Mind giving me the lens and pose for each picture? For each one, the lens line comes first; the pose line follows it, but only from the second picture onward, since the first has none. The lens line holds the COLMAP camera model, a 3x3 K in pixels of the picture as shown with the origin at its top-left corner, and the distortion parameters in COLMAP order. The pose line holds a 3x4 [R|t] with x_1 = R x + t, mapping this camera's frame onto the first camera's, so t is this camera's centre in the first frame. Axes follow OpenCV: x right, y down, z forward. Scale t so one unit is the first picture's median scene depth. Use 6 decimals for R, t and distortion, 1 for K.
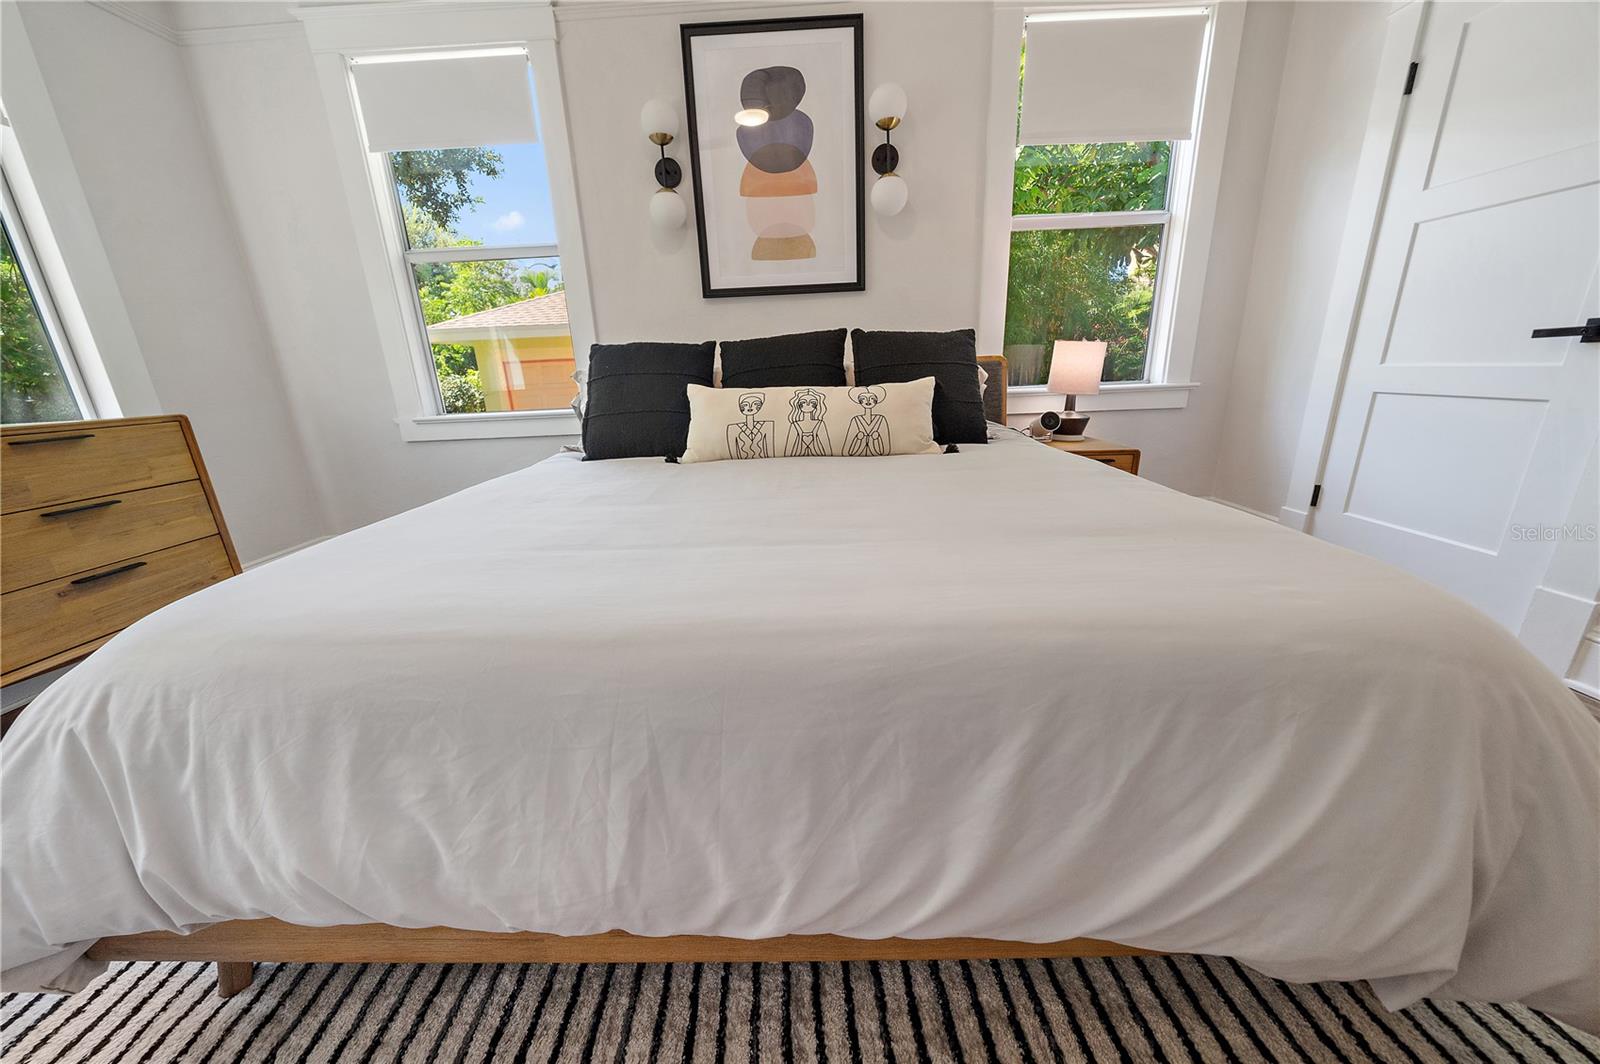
lens RADIAL K [[560.3, 0, 780.2], [0, 560.3, 538.3], [0, 0, 1]] dist [-0.010816, 0.001722]
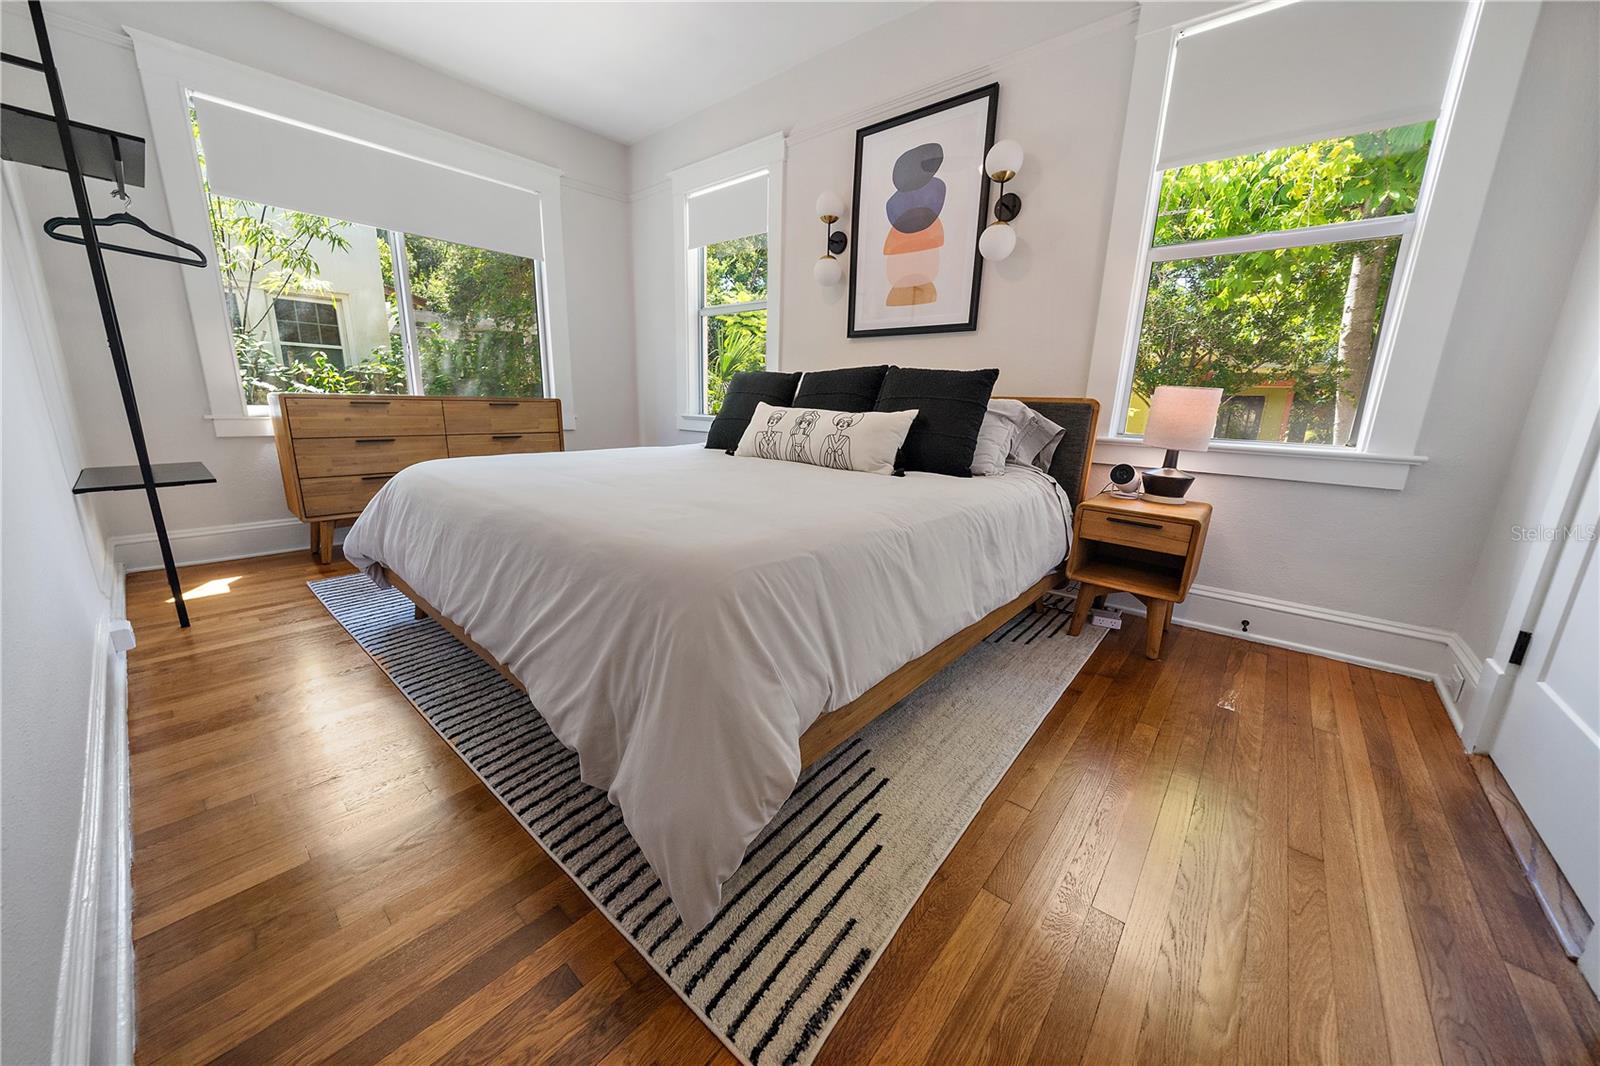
lens RADIAL K [[560.3, 0, 780.2], [0, 560.3, 539.3], [0, 0, 1]] dist [-0.010816, 0.001722]
pose [[0.752568, 0.219202, -0.620960, 0.683700], [-0.246104, 0.968265, 0.043538, -0.016853], [0.610797, 0.120055, 0.782632, -0.007446]]
